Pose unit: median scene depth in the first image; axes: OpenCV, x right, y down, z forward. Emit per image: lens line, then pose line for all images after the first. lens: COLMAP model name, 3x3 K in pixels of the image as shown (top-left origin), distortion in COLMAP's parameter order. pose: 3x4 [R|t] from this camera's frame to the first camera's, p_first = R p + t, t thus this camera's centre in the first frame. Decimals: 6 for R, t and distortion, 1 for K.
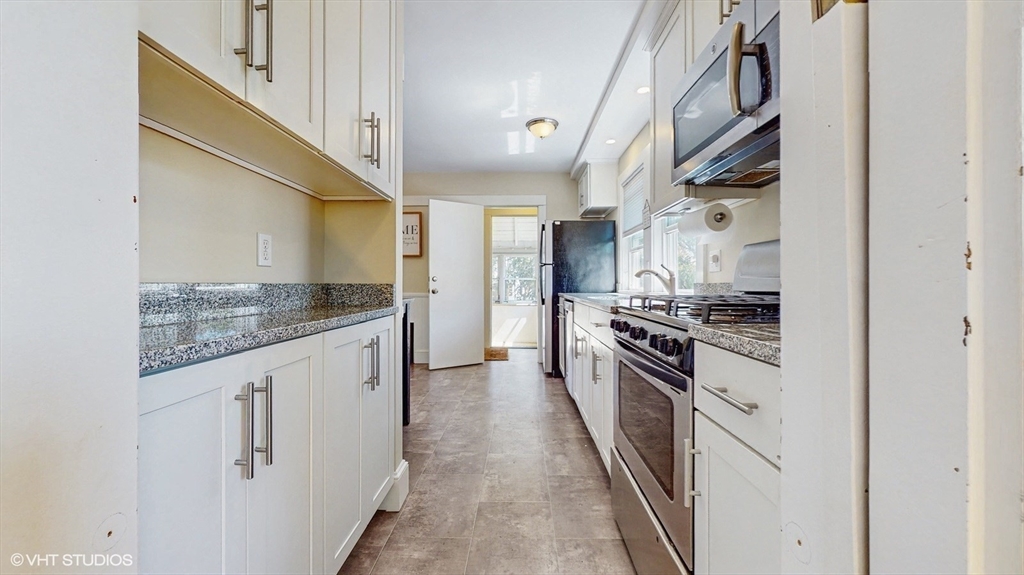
lens RADIAL K [[382.9, 0, 513.5], [0, 382.9, 282.1], [0, 0, 1]] dist [0.007564, -0.000708]
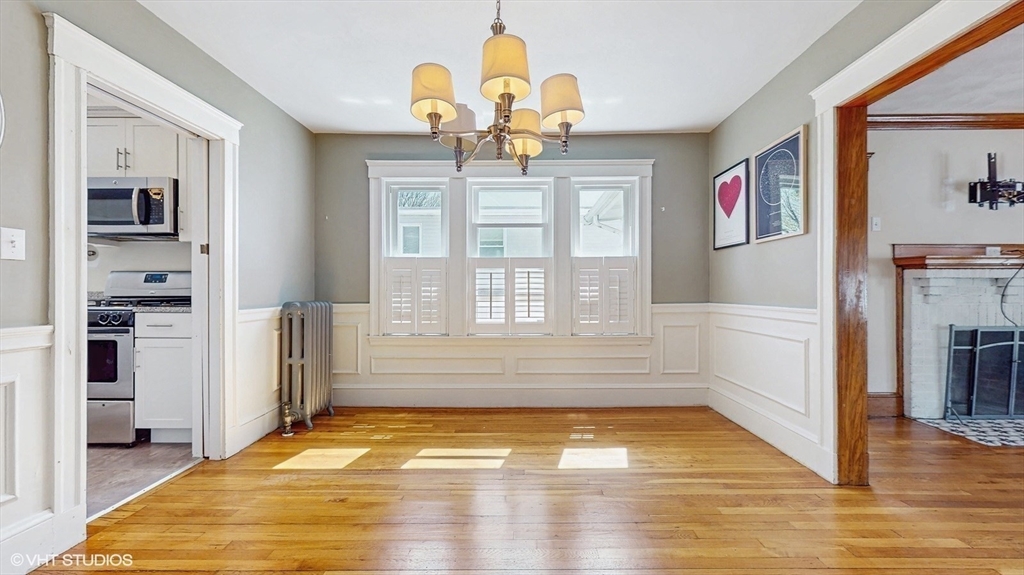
lens RADIAL K [[382.9, 0, 520.8], [0, 382.9, 288.9], [0, 0, 1]] dist [0.007564, -0.000708]
pose [[-0.020852, 0.009647, 0.999736, -0.547455], [-0.006401, 0.999932, -0.009782, -0.004794], [-0.999762, -0.006603, -0.020788, -0.402855]]
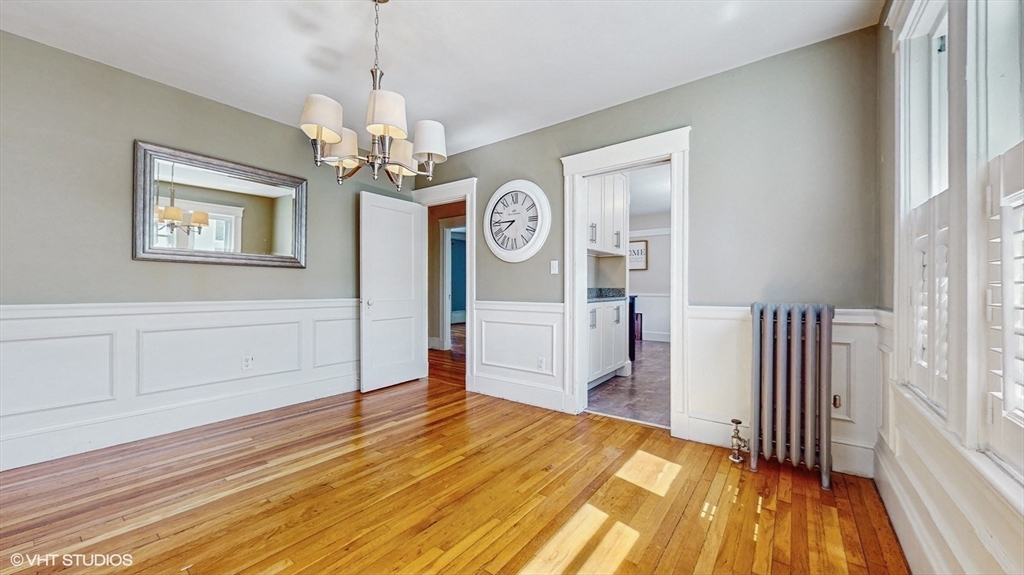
lens RADIAL K [[382.9, 0, 509.1], [0, 382.9, 287.7], [0, 0, 1]] dist [0.007564, -0.000708]
pose [[0.812791, 0.005753, -0.582527, 0.240188], [0.000094, 0.999950, 0.010008, -0.010626], [0.582555, -0.008189, 0.812750, -0.671287]]
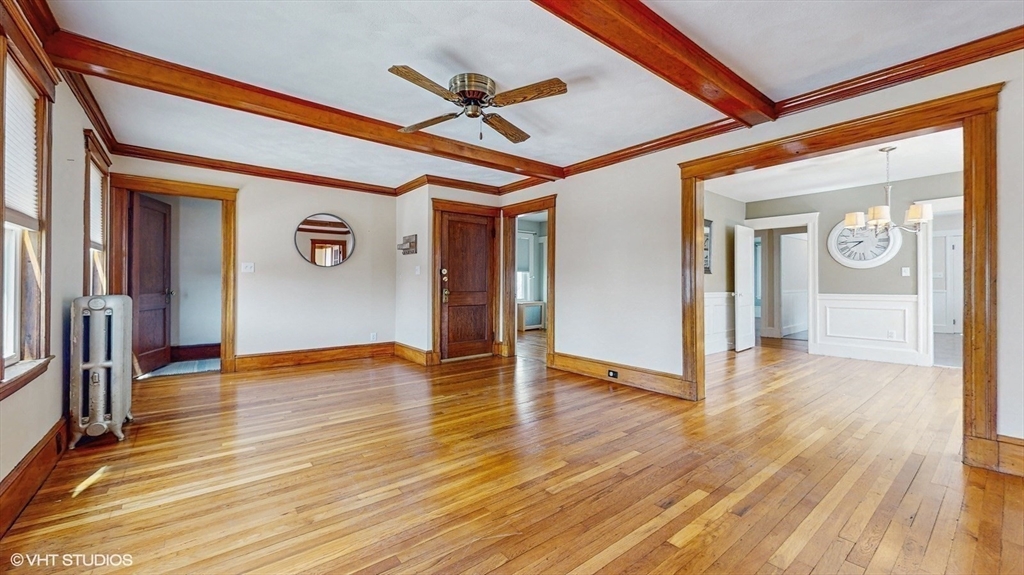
lens RADIAL K [[382.9, 0, 511.4], [0, 382.9, 283.2], [0, 0, 1]] dist [0.007564, -0.000708]
pose [[0.638461, -0.003749, -0.769645, -0.021413], [0.002944, 0.999993, -0.002429, -0.010266], [0.769649, -0.000715, 0.638467, -1.754688]]
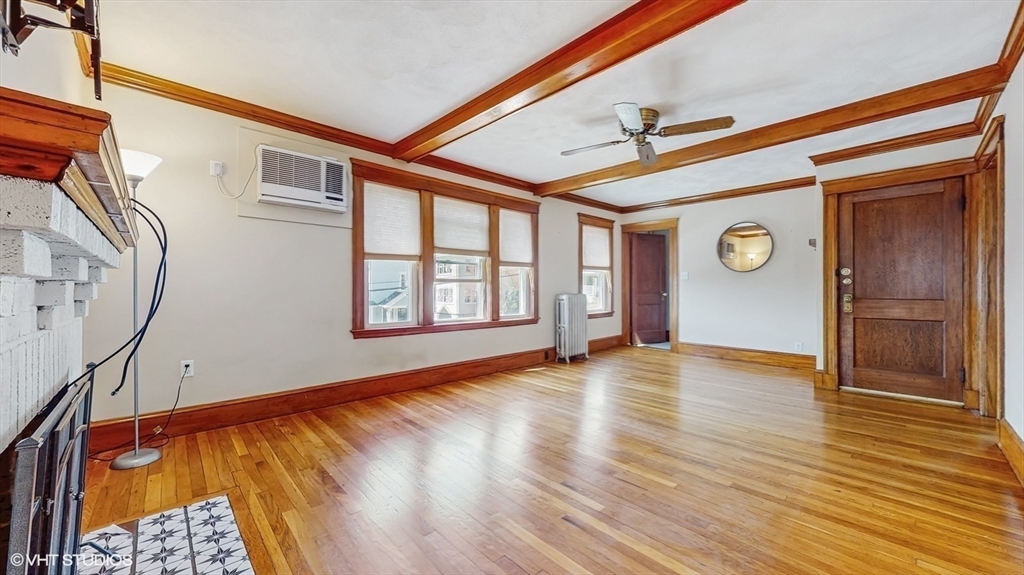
lens RADIAL K [[382.9, 0, 507.1], [0, 382.9, 290.0], [0, 0, 1]] dist [0.007564, -0.000708]
pose [[-0.722100, 0.006018, -0.691762, 0.164346], [0.010967, 0.999936, -0.002749, -0.013745], [0.691702, -0.009571, -0.722120, -0.997596]]
